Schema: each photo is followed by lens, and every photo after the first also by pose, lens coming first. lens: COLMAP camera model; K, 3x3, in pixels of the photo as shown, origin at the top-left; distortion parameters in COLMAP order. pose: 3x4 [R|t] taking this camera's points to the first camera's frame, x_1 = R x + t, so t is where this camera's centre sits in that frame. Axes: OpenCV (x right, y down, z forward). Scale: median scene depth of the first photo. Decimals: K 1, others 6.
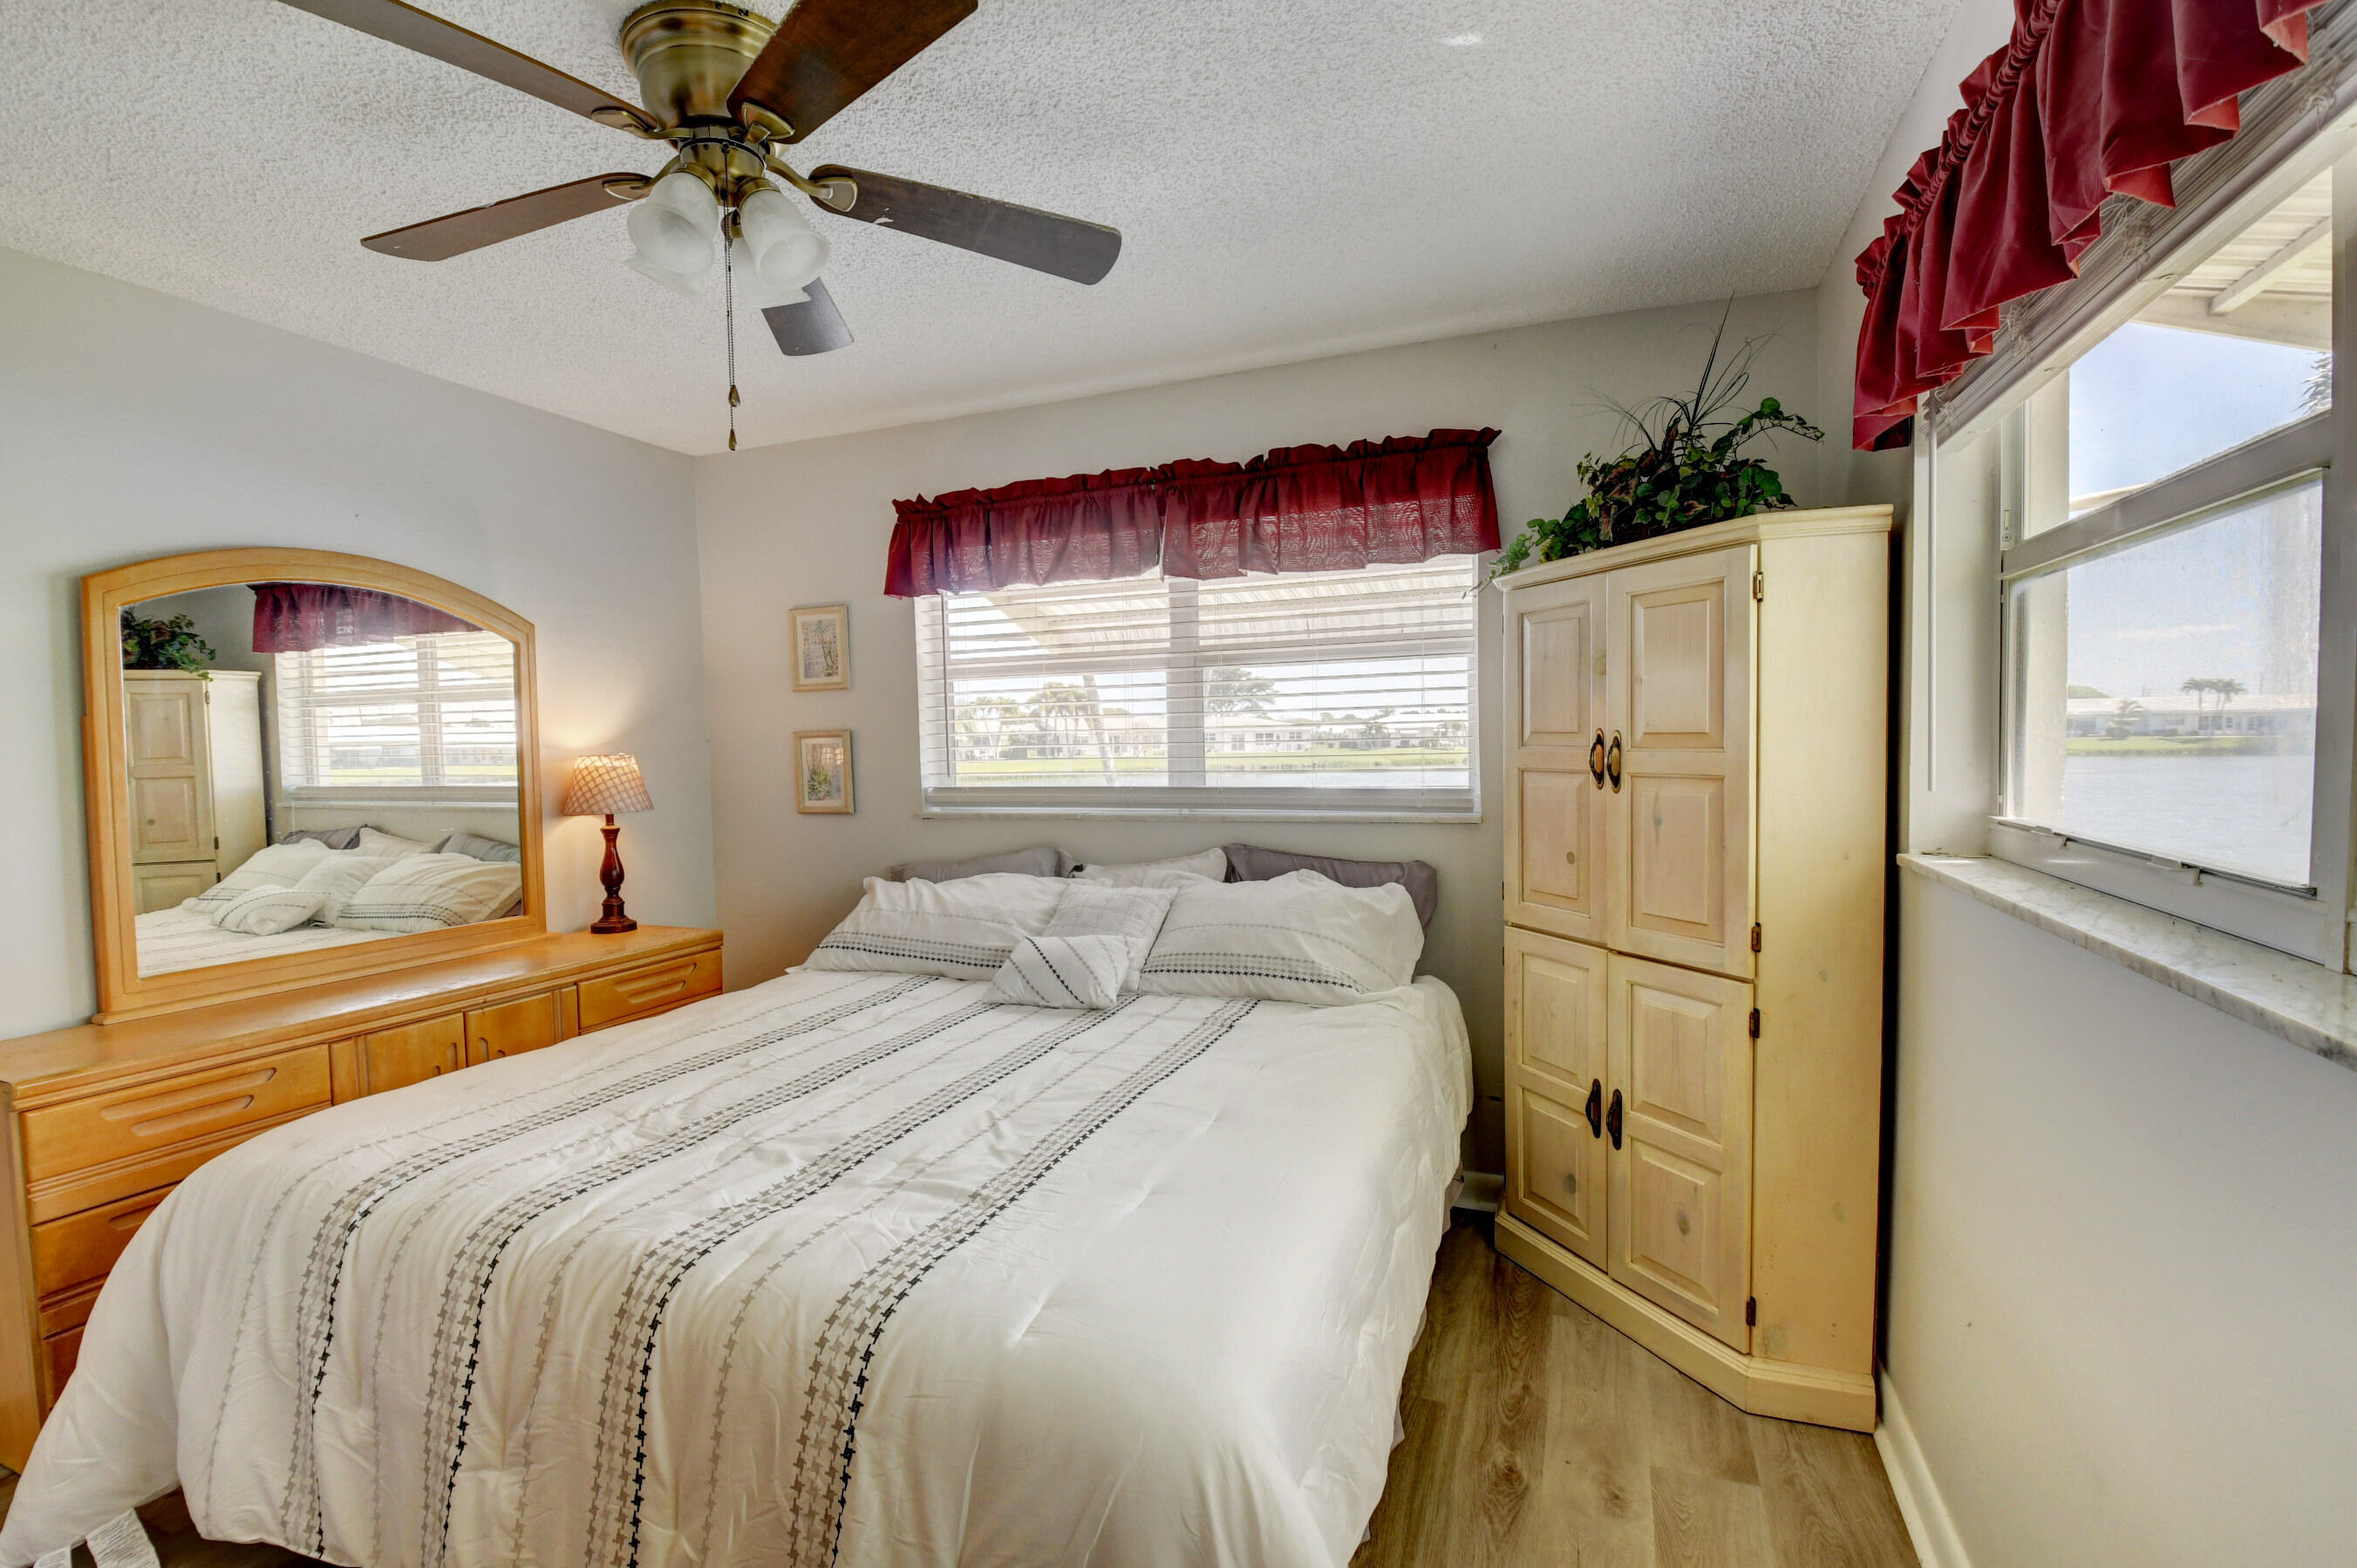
lens RADIAL K [[1033.3, 0, 1187.0], [0, 1033.3, 789.6], [0, 0, 1]] dist [-0.002999, -0.000884]
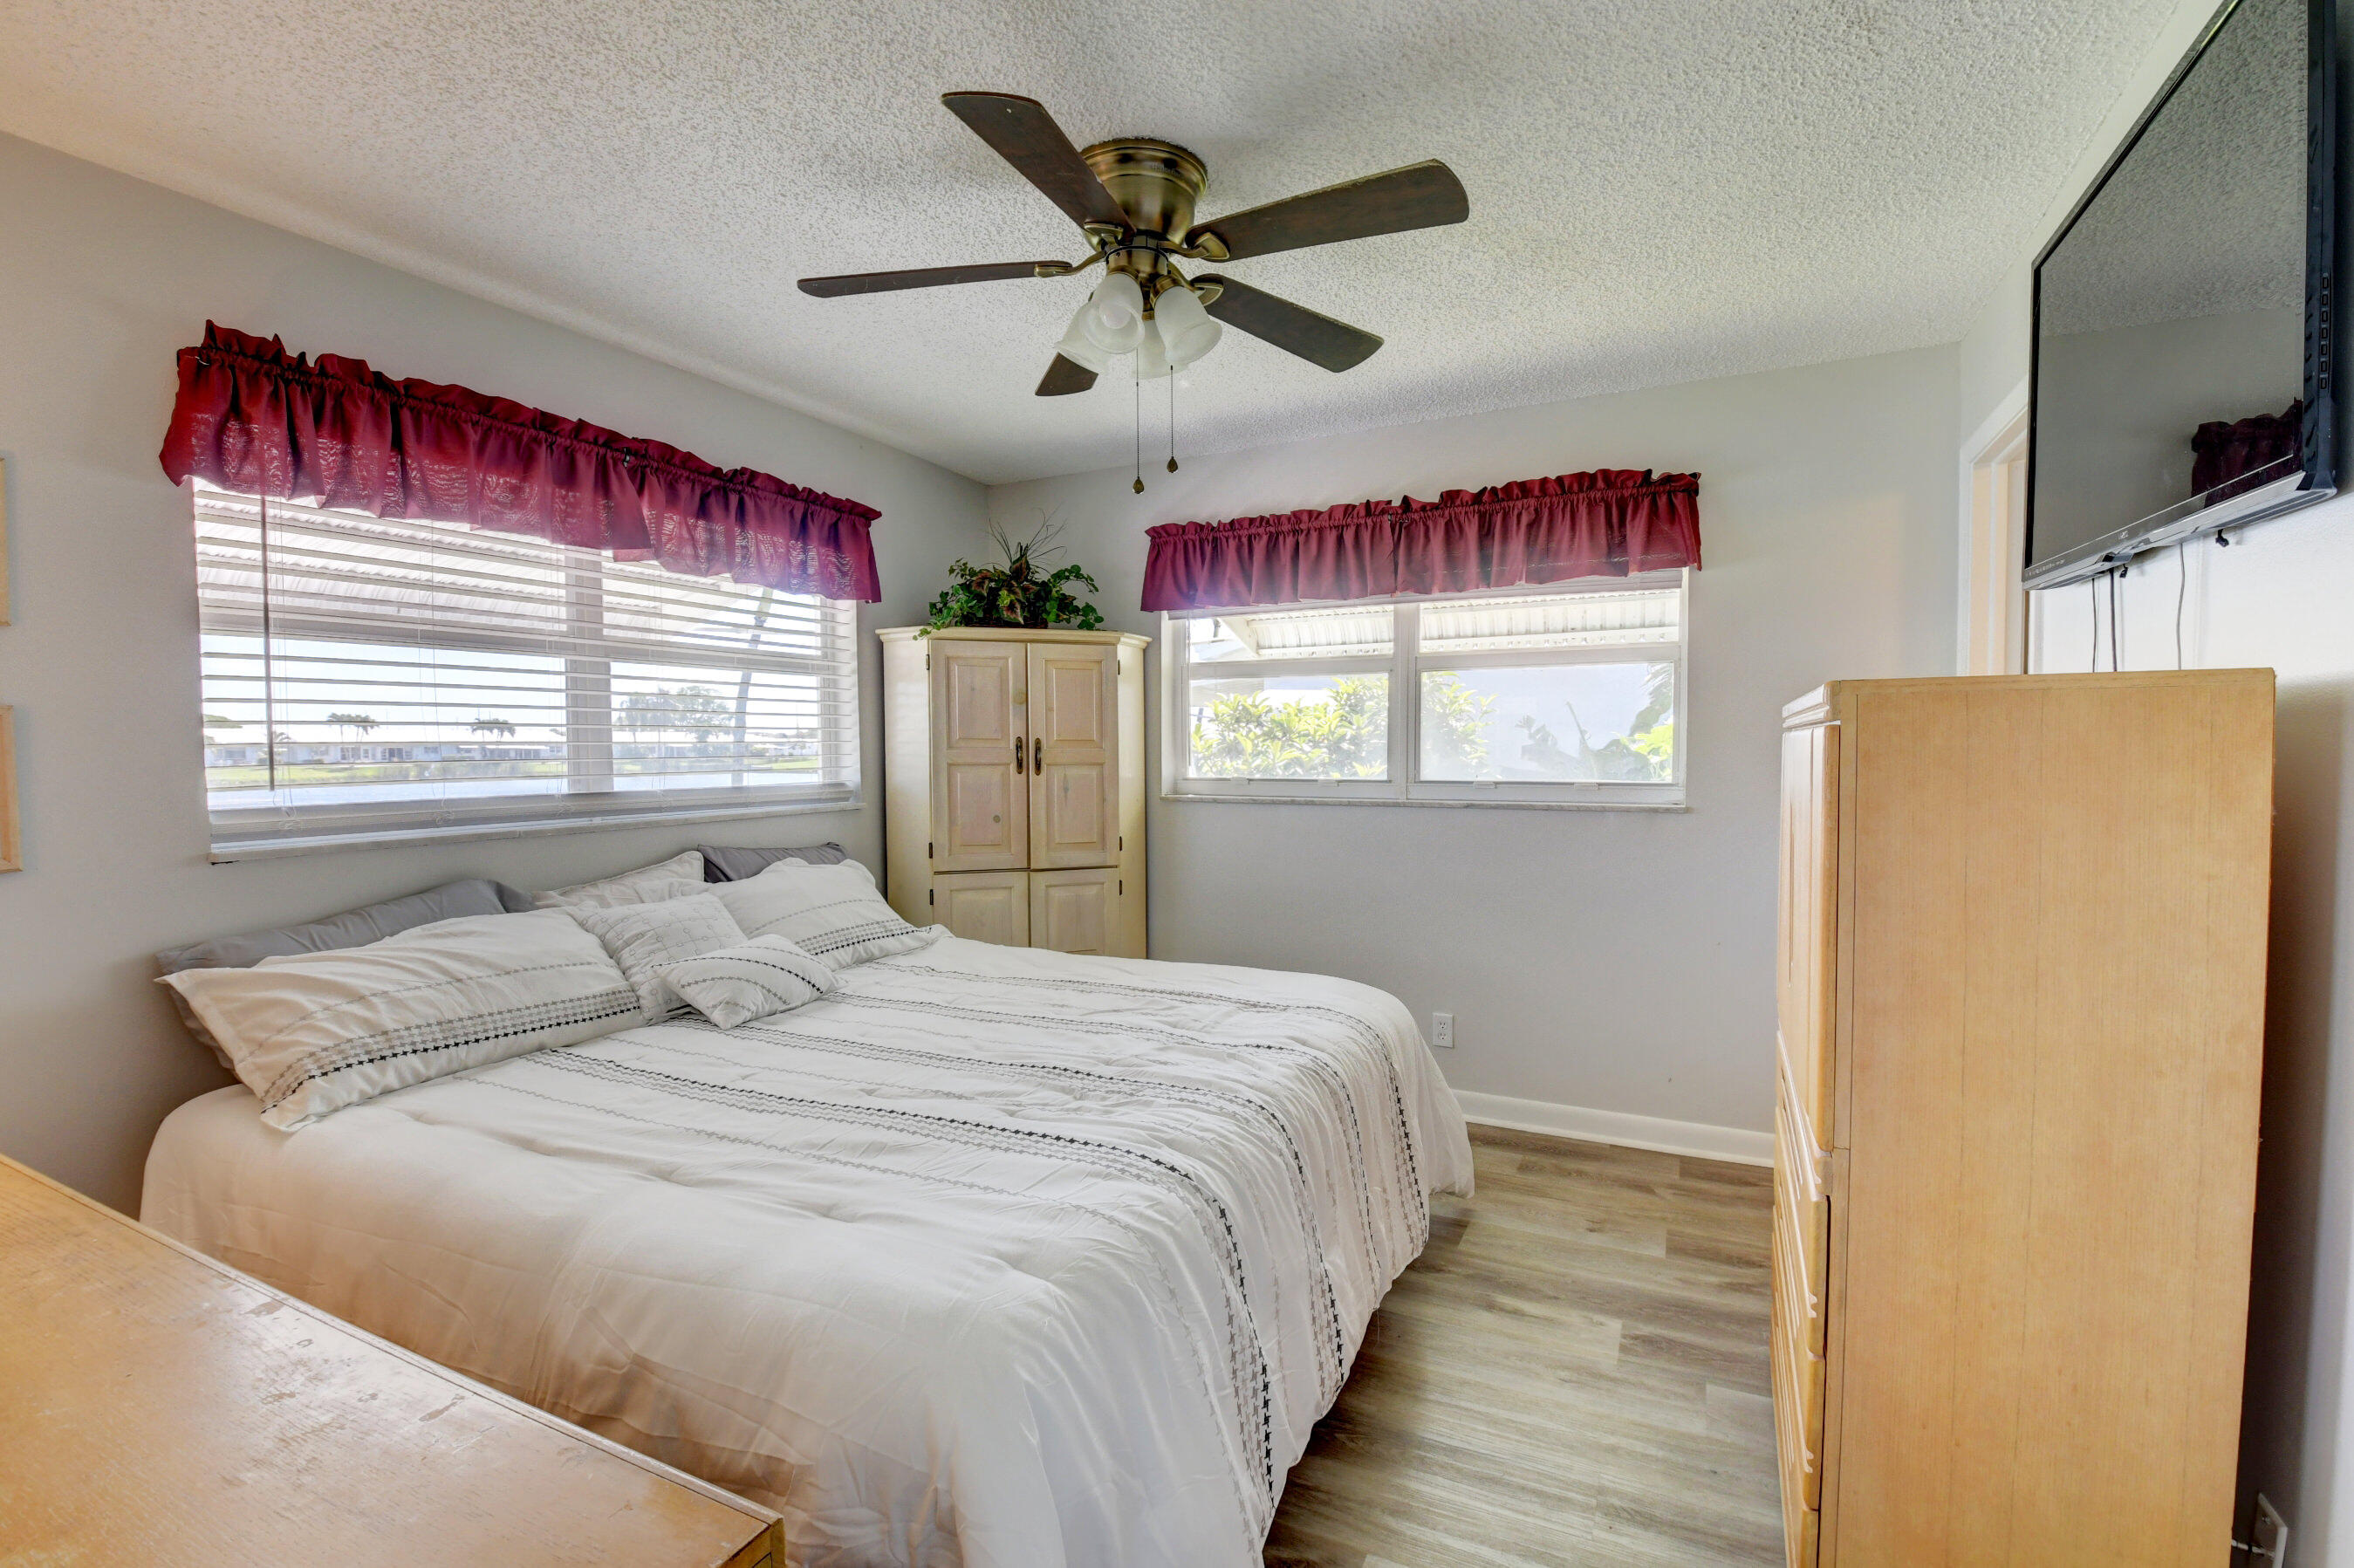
lens RADIAL K [[1031.9, 0, 1192.4], [0, 1031.9, 783.3], [0, 0, 1]] dist [-0.002999, -0.000884]
pose [[0.071070, -0.017424, 0.997319, -0.895521], [0.052993, 0.998501, 0.013668, 0.004730], [-0.996063, 0.051879, 0.071887, 0.452272]]
